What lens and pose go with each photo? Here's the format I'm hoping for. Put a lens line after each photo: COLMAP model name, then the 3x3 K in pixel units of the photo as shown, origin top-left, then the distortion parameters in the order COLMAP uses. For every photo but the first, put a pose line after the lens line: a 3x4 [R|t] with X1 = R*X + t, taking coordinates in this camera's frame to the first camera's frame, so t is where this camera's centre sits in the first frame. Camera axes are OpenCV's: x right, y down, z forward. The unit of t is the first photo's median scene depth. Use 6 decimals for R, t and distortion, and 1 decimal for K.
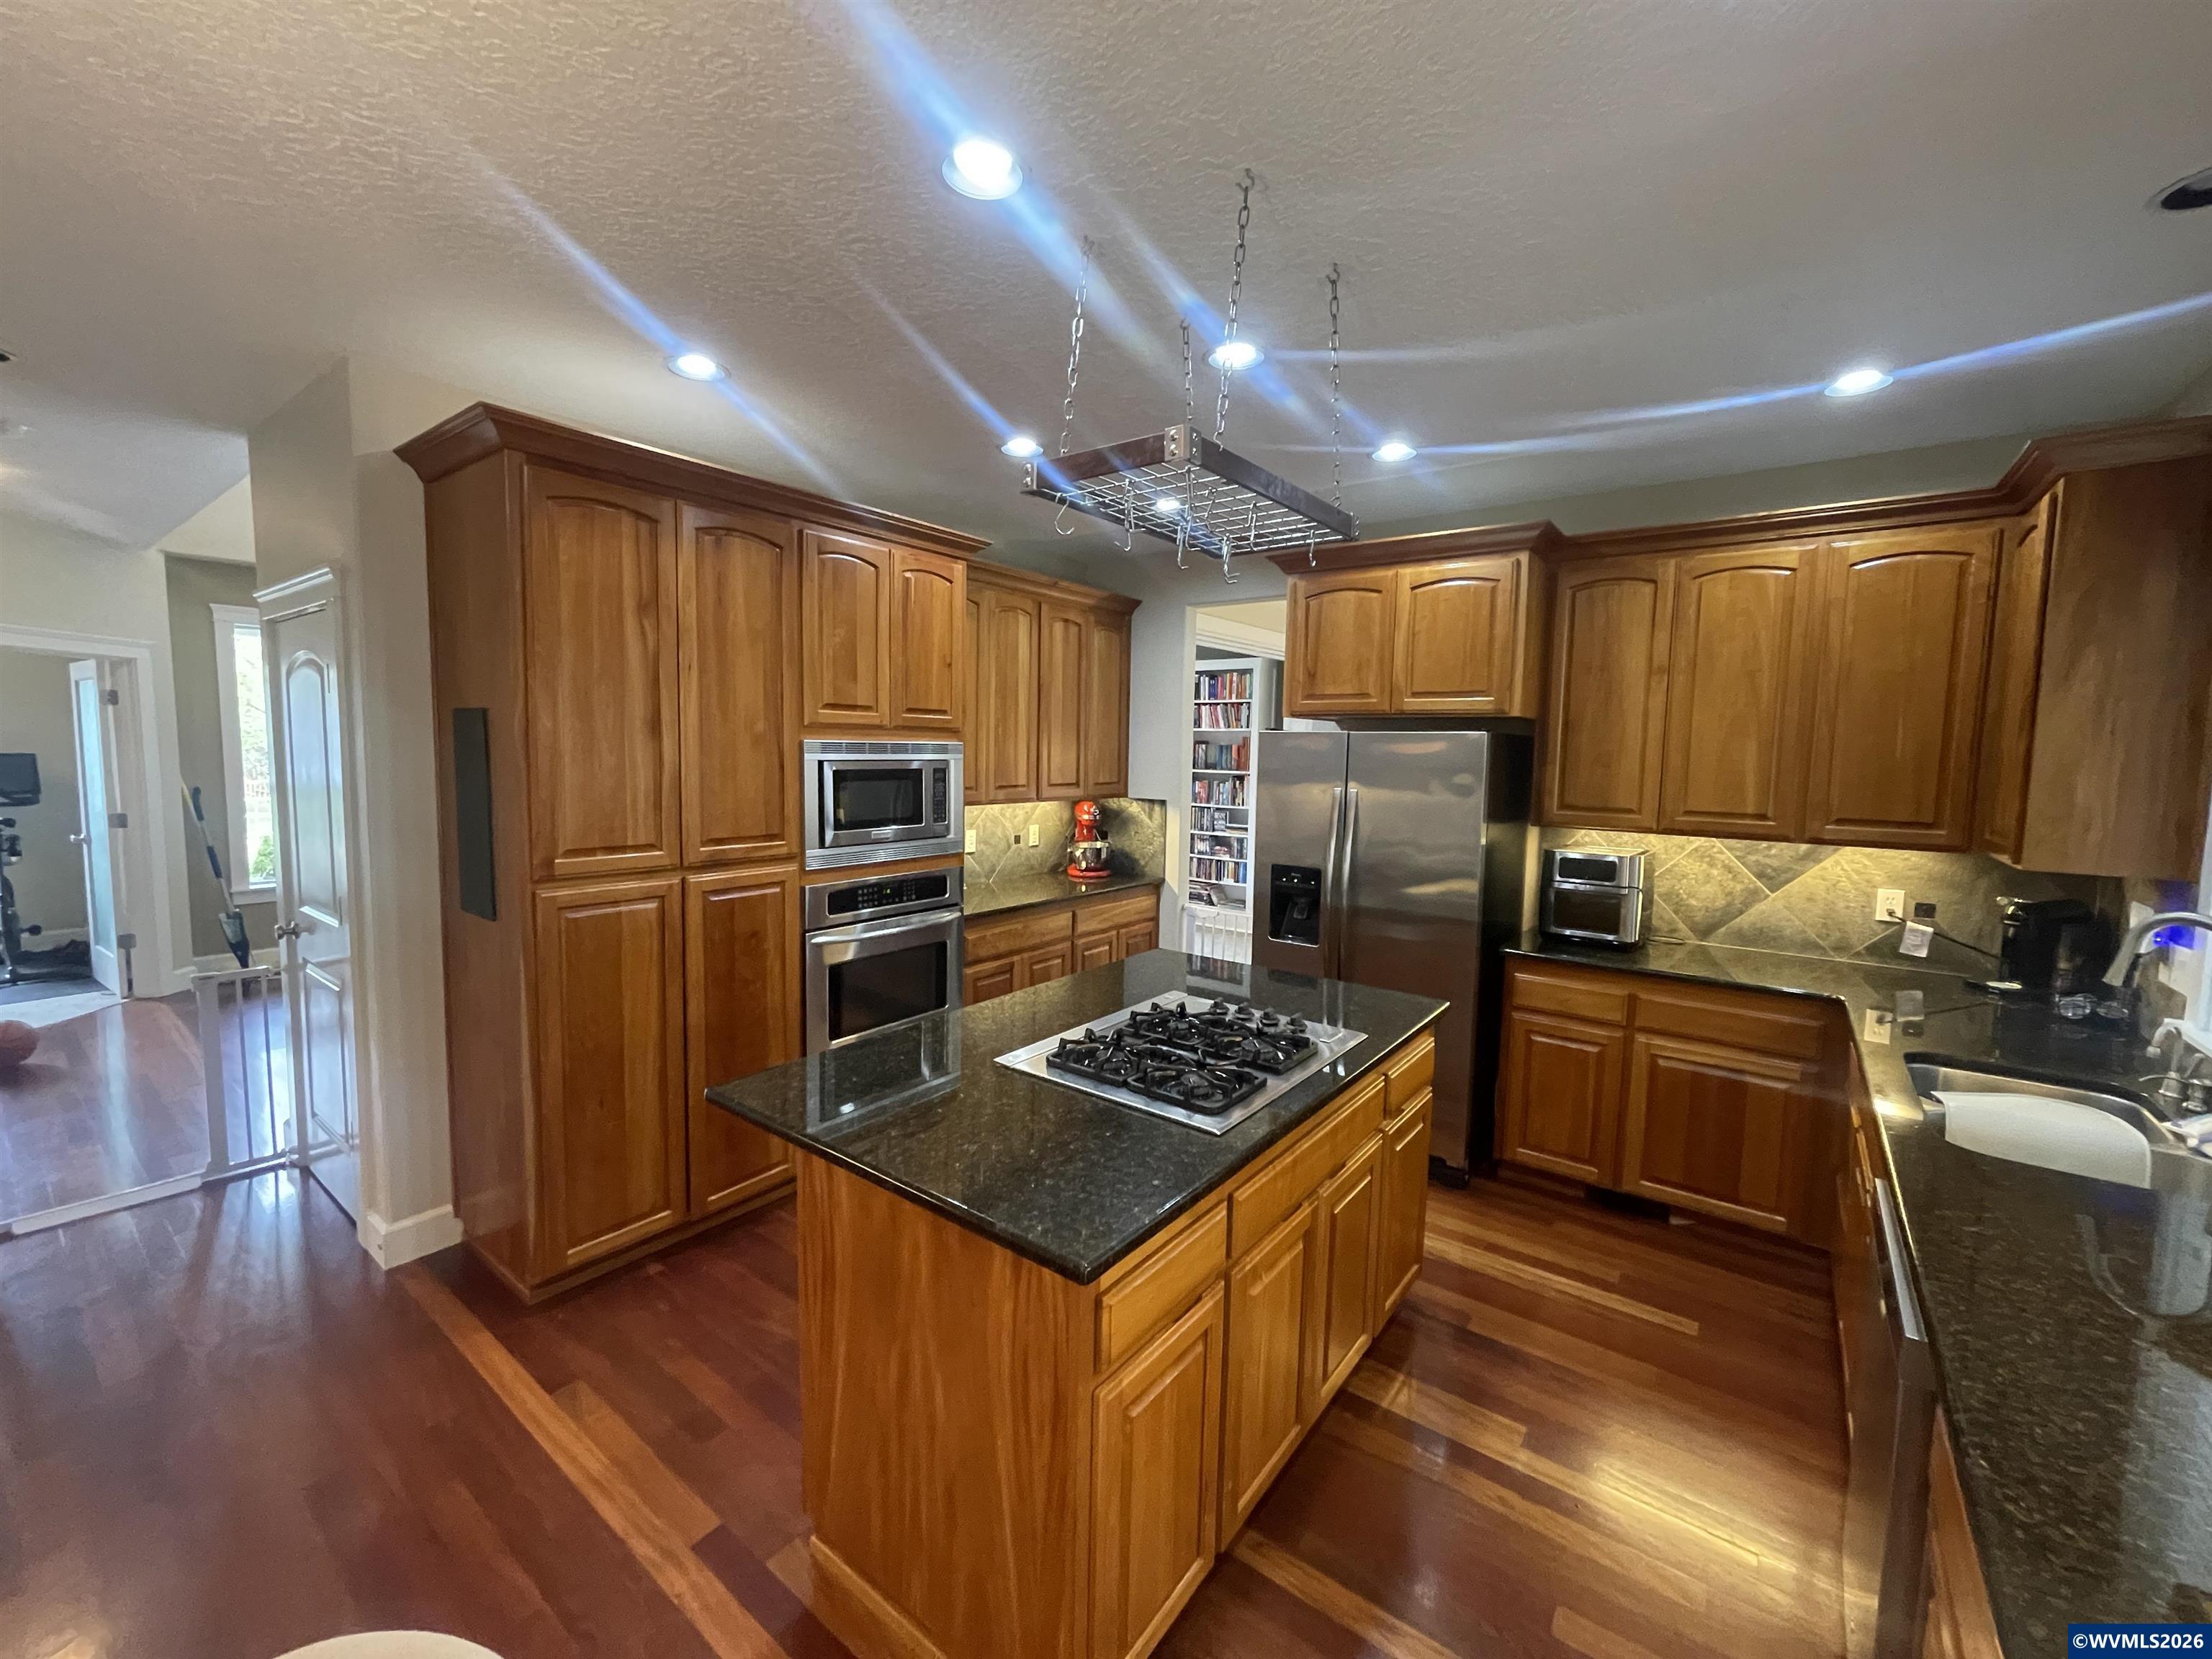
lens RADIAL K [[894.5, 0, 1106.0], [0, 894.5, 829.5], [0, 0, 1]] dist [0.001194, -0.000057]
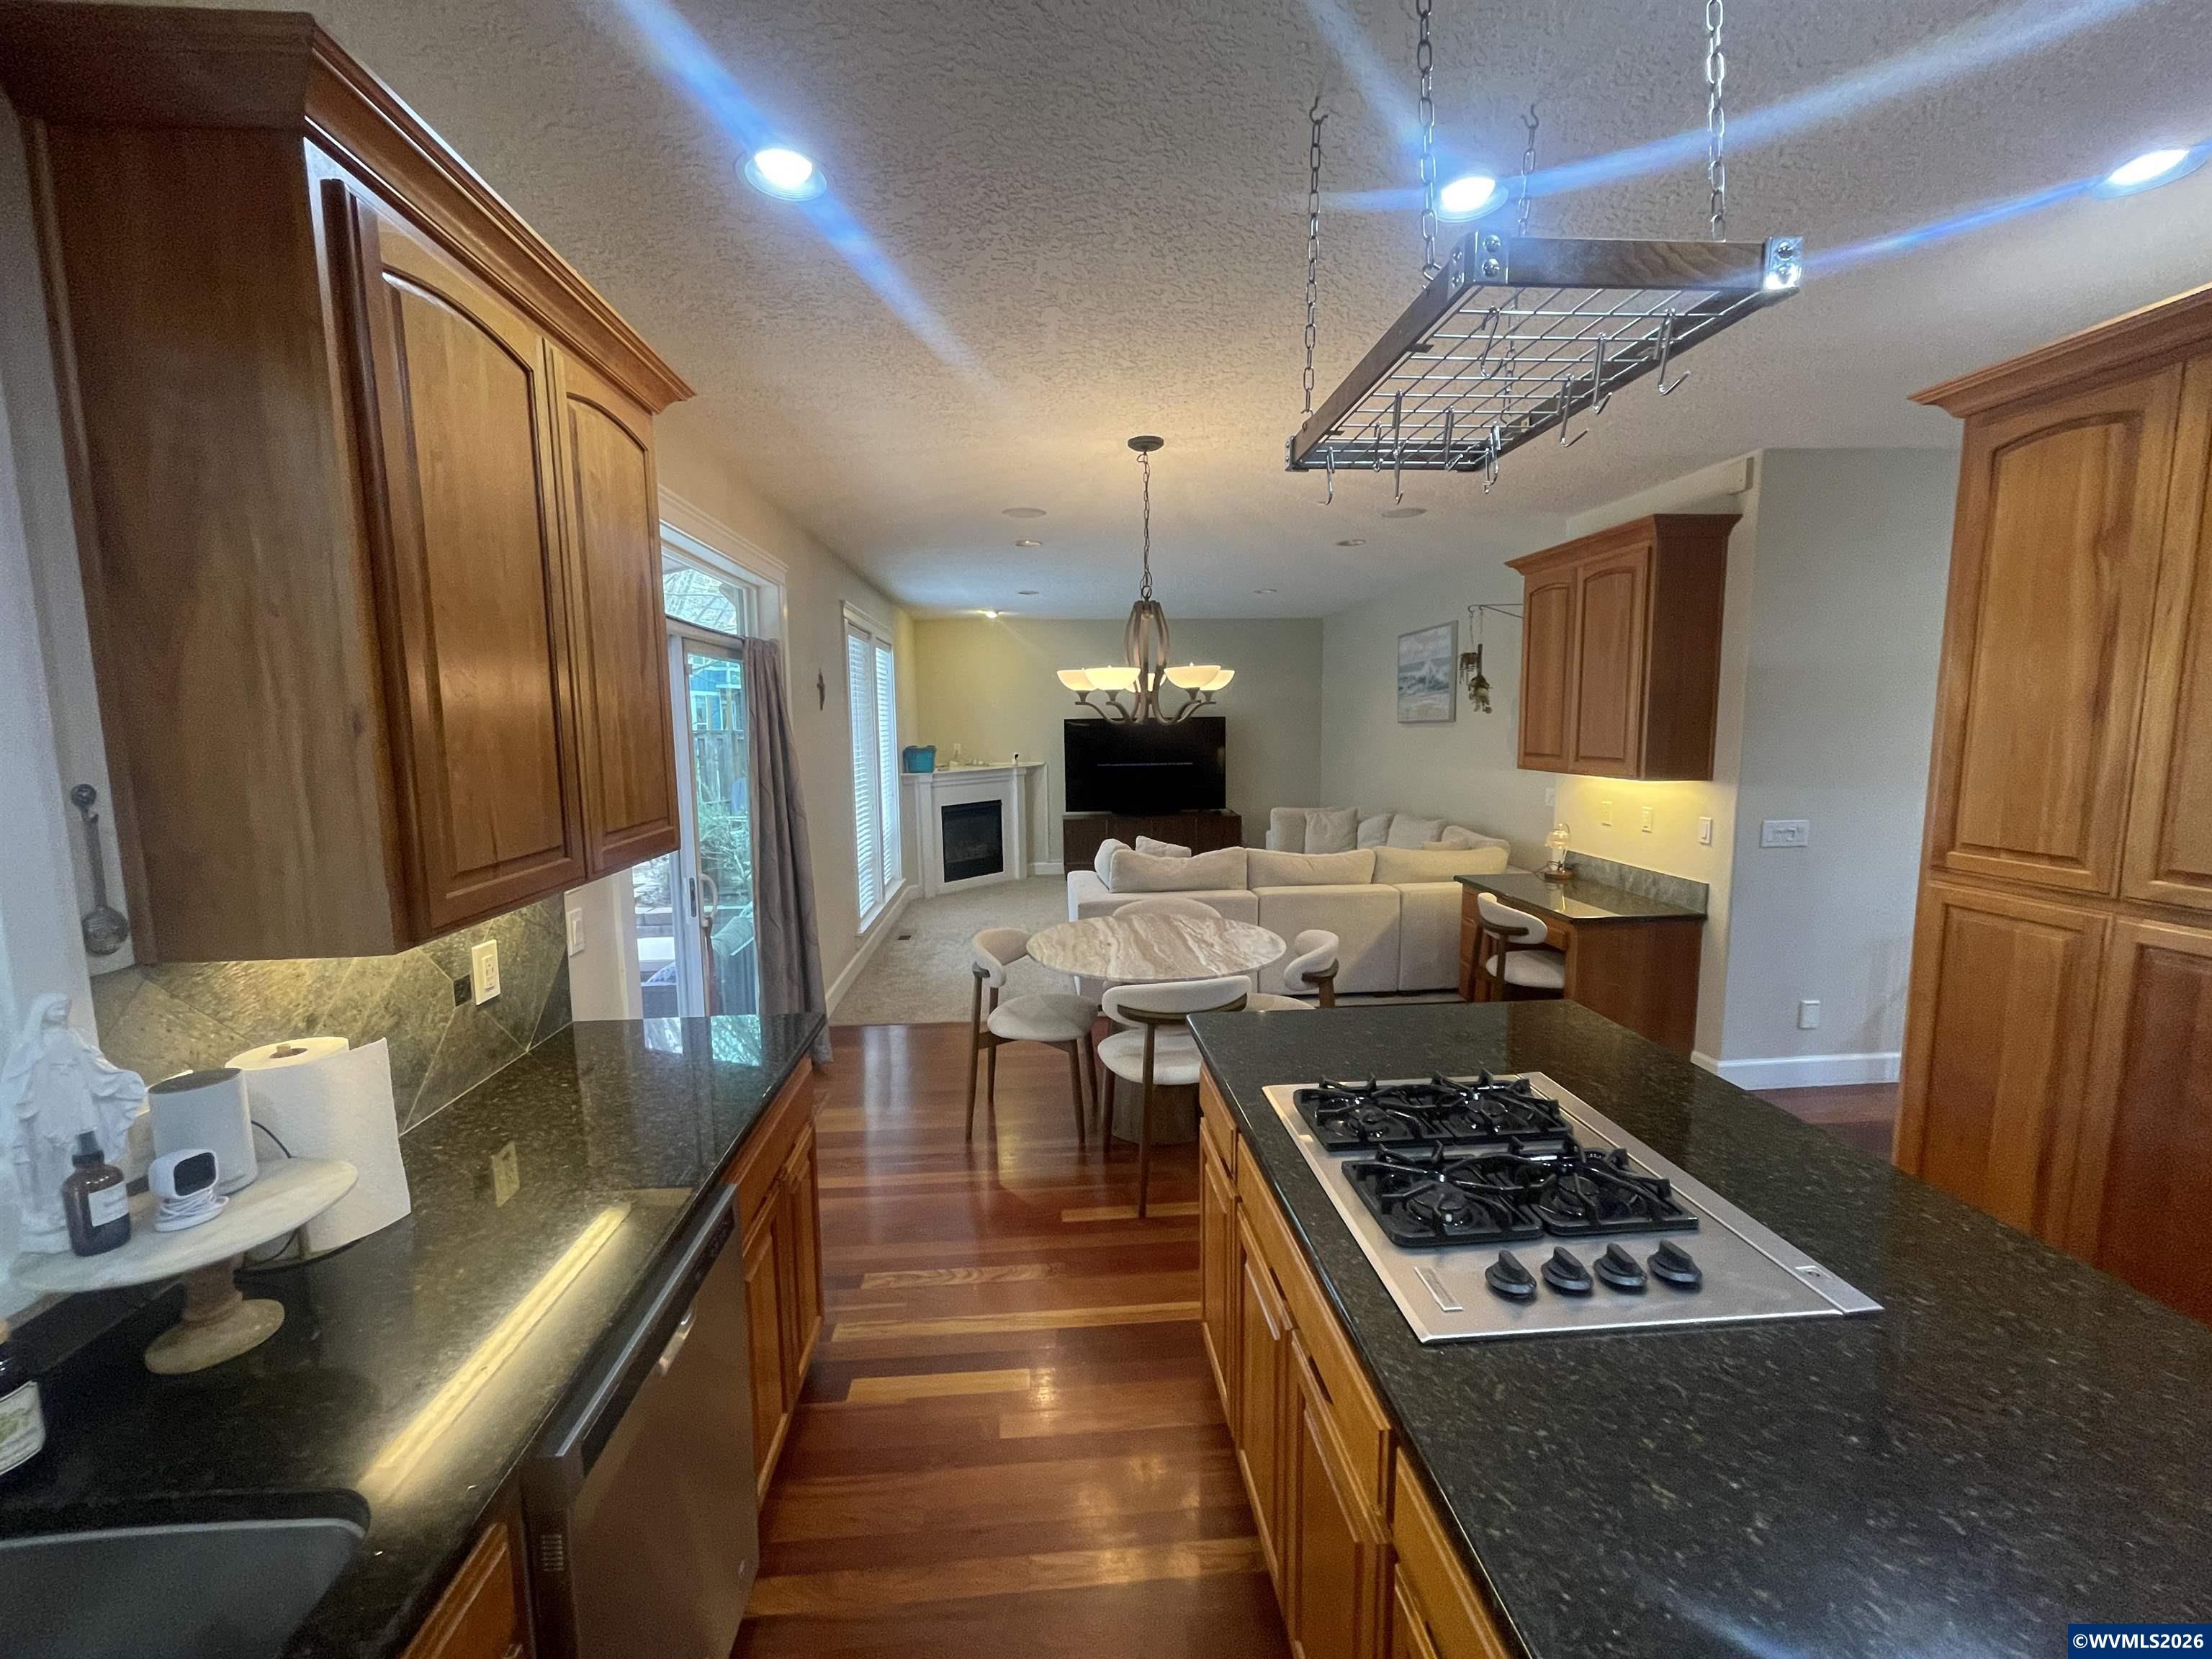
lens RADIAL K [[894.5, 0, 1106.0], [0, 894.5, 829.5], [0, 0, 1]] dist [0.001194, -0.000057]
pose [[-0.747059, 0.067583, -0.661313, 0.504501], [-0.066488, 0.982234, 0.175488, -0.072566], [0.661424, 0.175069, -0.729293, 0.853535]]
